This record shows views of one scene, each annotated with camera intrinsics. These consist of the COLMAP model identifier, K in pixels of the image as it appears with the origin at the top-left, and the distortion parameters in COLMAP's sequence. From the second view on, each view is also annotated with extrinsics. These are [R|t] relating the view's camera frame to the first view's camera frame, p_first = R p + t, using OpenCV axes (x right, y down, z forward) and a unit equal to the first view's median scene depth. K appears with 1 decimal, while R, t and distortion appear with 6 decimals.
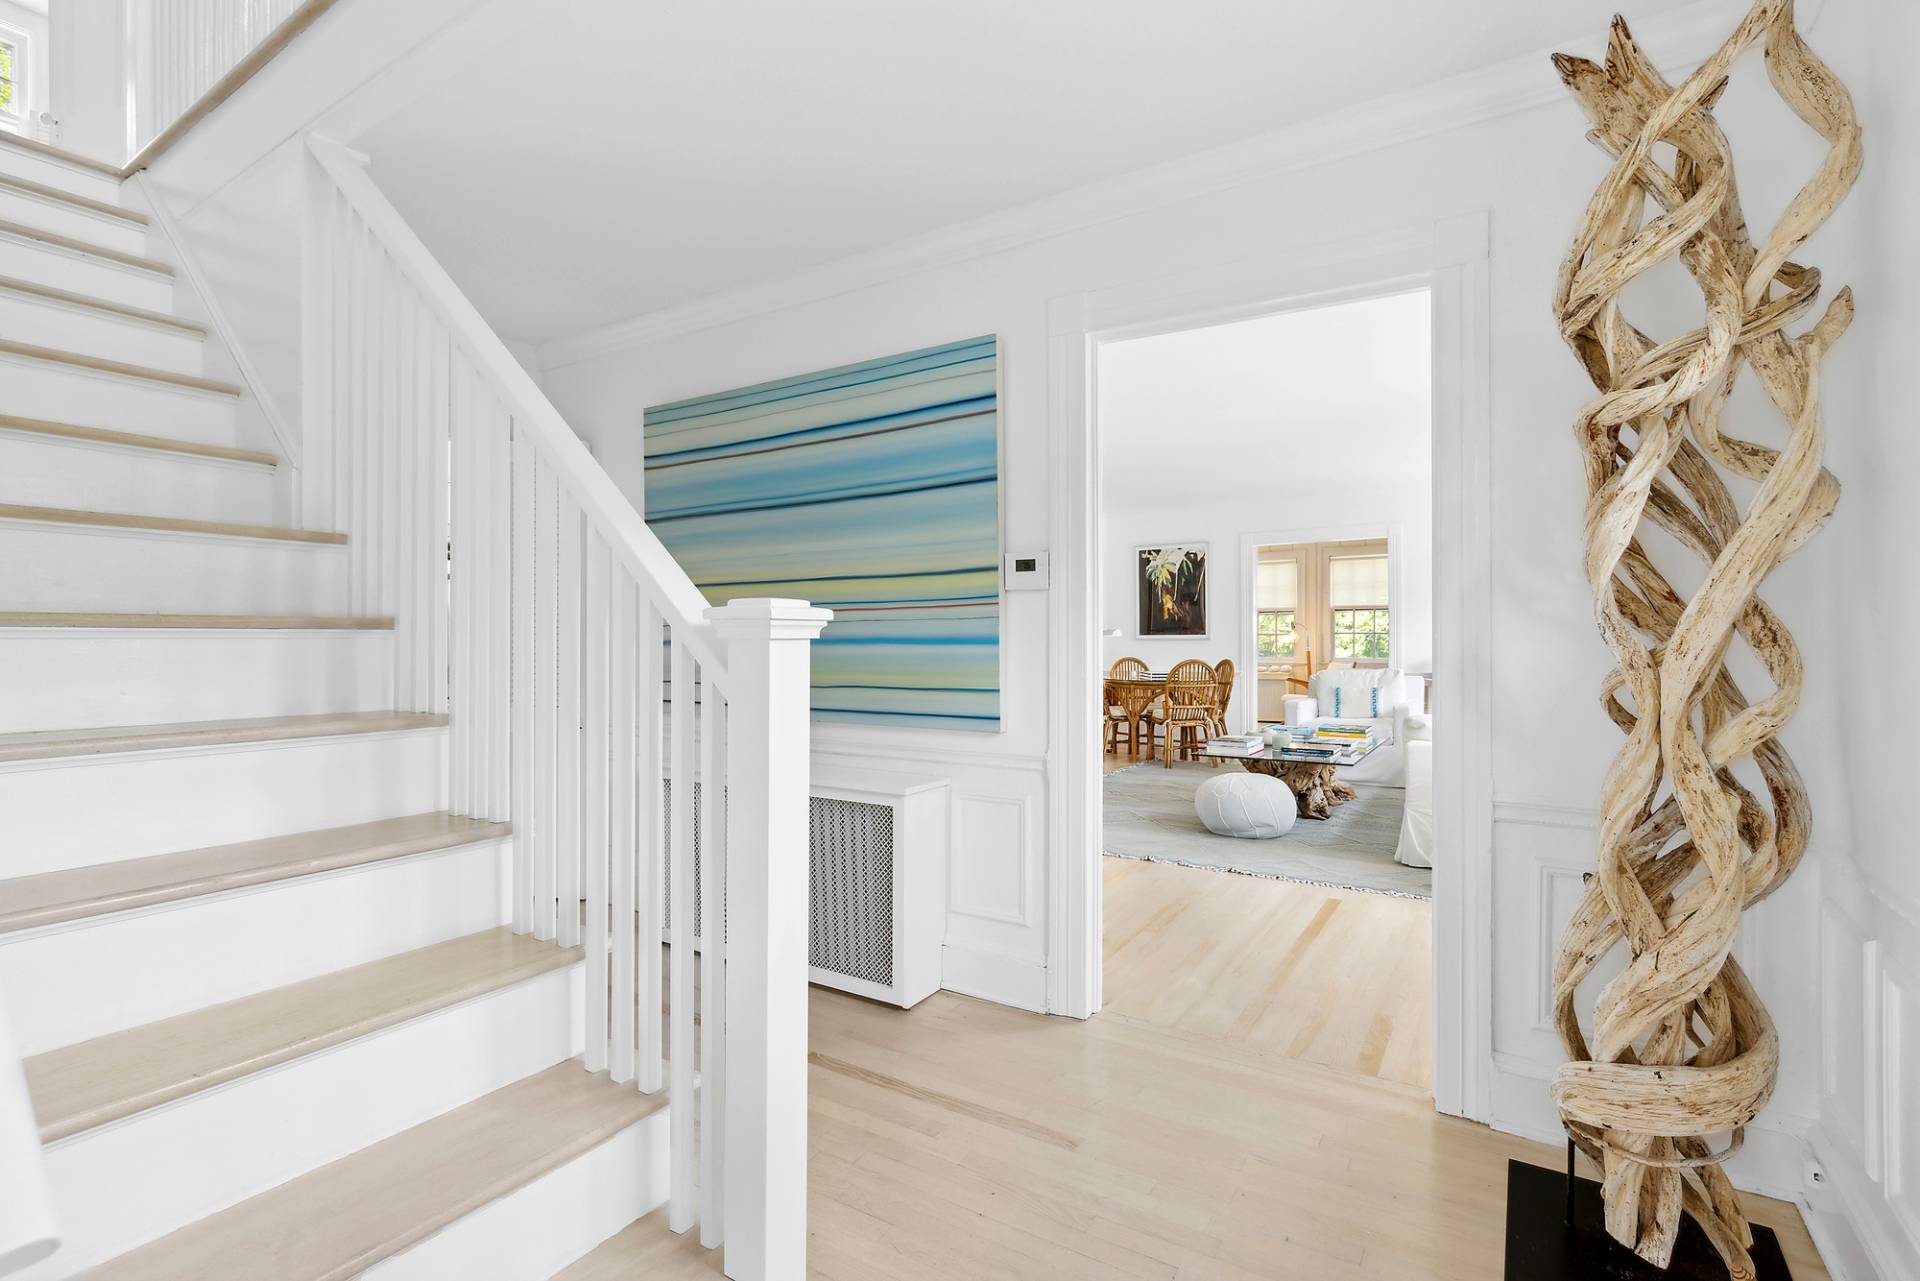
lens RADIAL K [[876.1, 0, 954.4], [0, 876.1, 636.5], [0, 0, 1]] dist [0.014251, 0.000378]
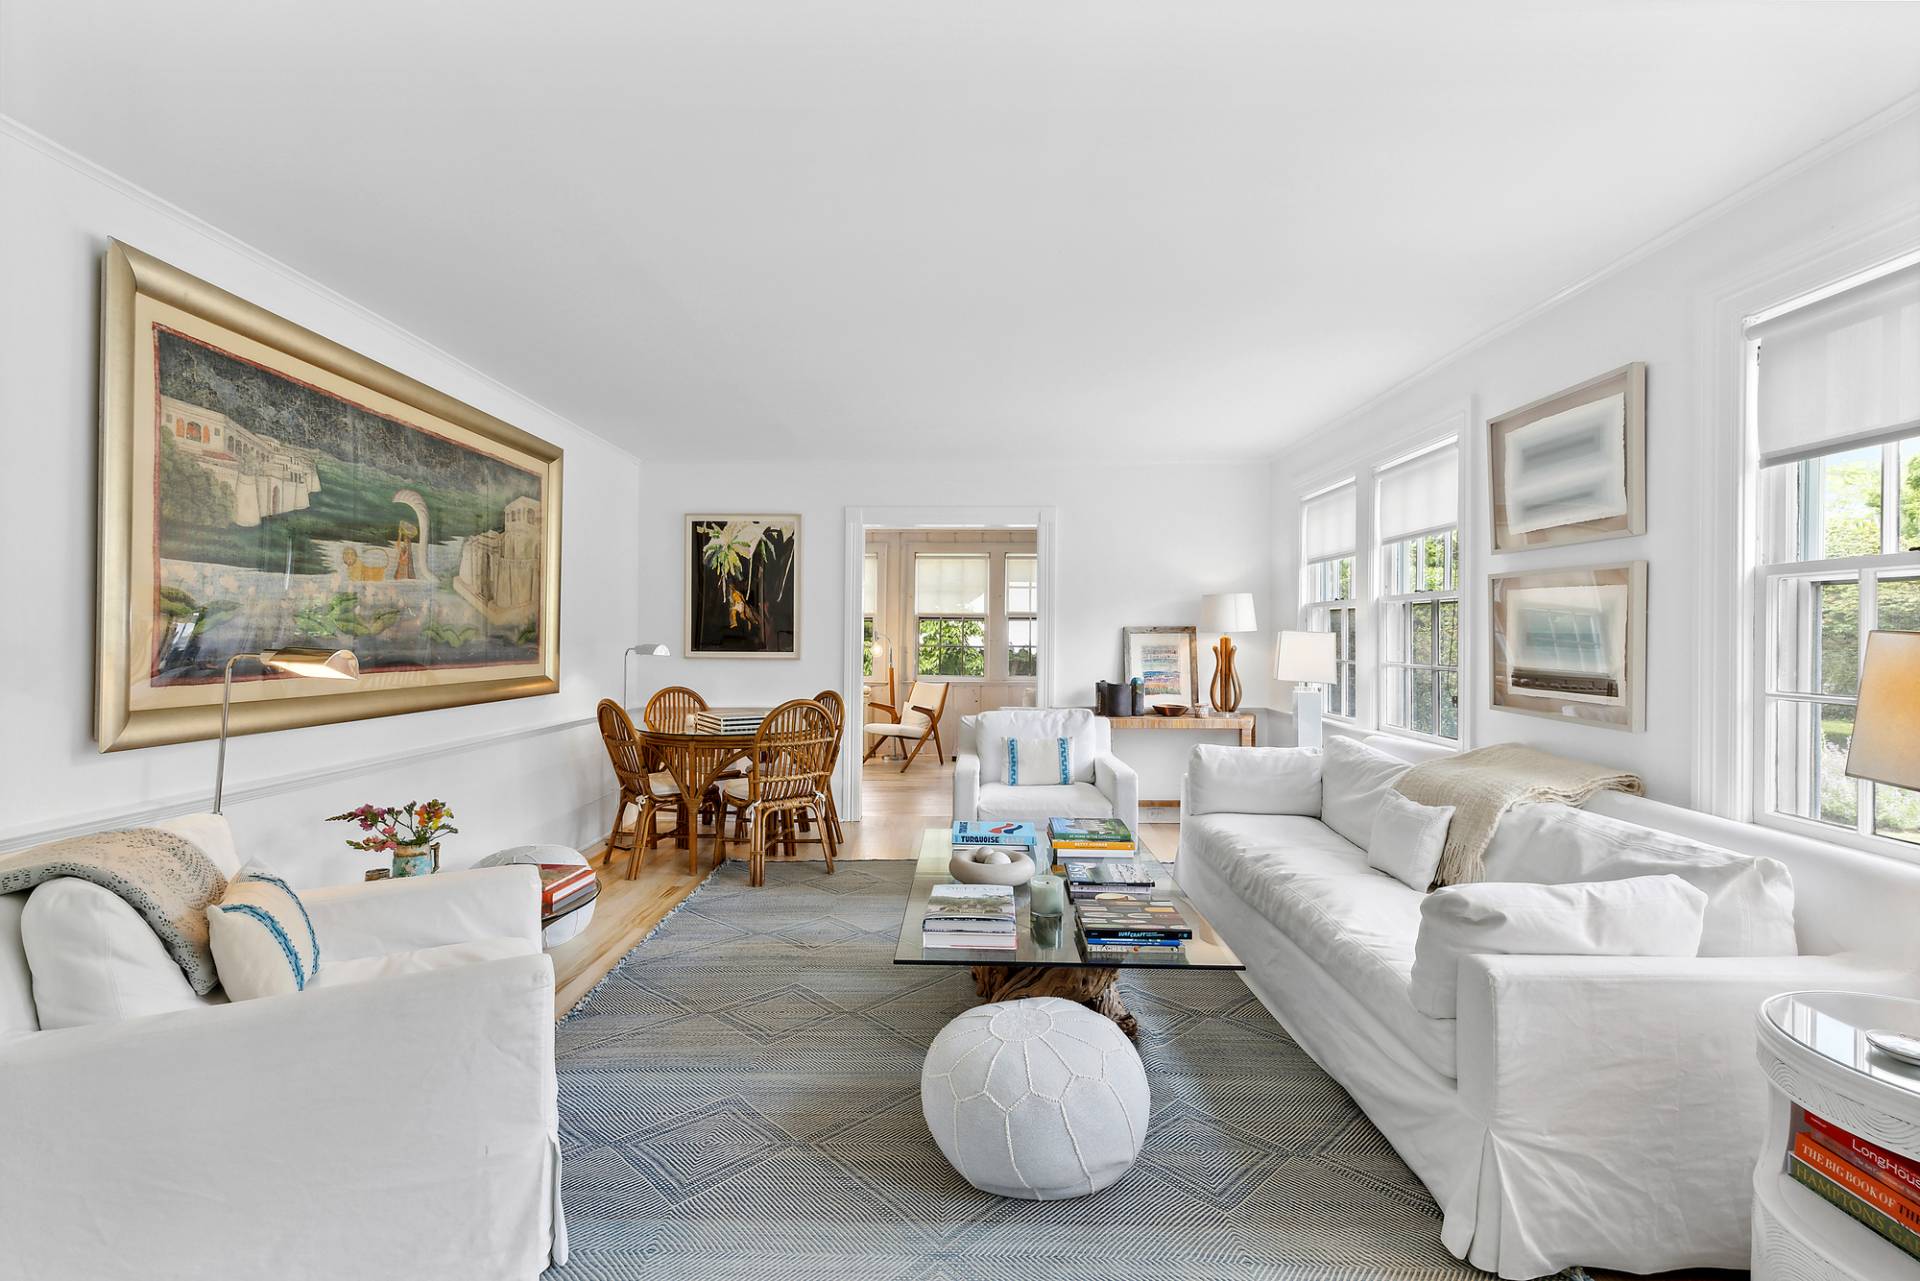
lens RADIAL K [[876.1, 0, 952.6], [0, 876.1, 634.6], [0, 0, 1]] dist [0.014251, 0.000378]
pose [[0.854066, 0.011794, 0.520030, 0.040461], [-0.010565, 0.999930, -0.005326, -0.013230], [-0.520057, -0.000945, 0.854131, 0.358462]]
